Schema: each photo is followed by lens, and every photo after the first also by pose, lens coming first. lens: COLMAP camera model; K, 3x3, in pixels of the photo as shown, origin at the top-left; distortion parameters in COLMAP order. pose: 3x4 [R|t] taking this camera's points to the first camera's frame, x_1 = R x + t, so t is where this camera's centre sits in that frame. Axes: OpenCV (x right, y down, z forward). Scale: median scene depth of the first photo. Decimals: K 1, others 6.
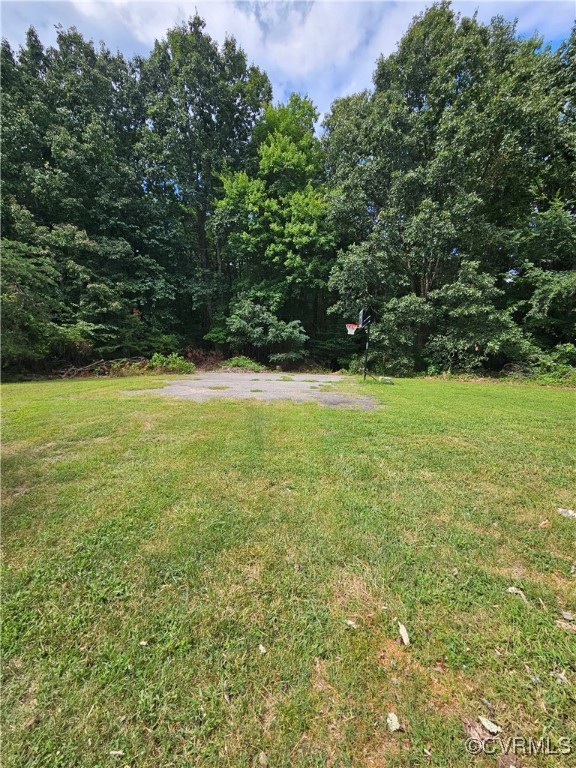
lens RADIAL K [[318.3, 0, 287.4], [0, 318.3, 384.2], [0, 0, 1]] dist [-0.002515, 0.001352]
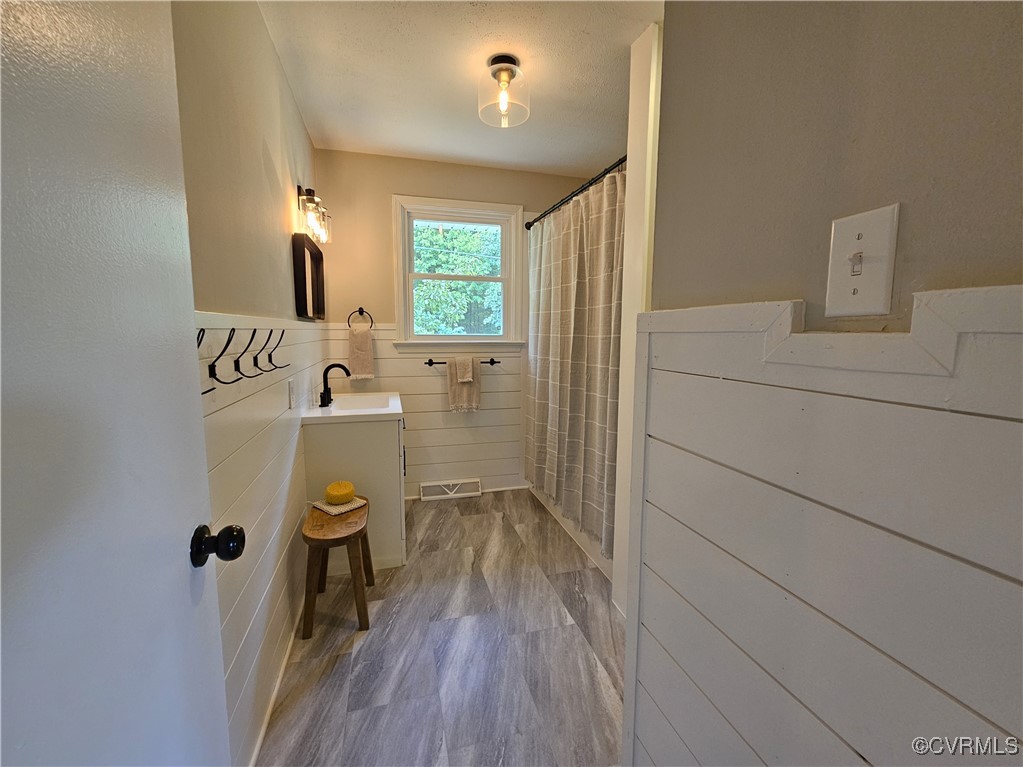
lens RADIAL K [[423.9, 0, 510.8], [0, 423.9, 384.5], [0, 0, 1]] dist [-0.002515, 0.001352]
pose [[0.982771, -0.032430, 0.181961, -0.097266], [0.035570, 0.999269, -0.014016, 0.067626], [-0.181374, 0.020247, 0.983206, -0.765768]]
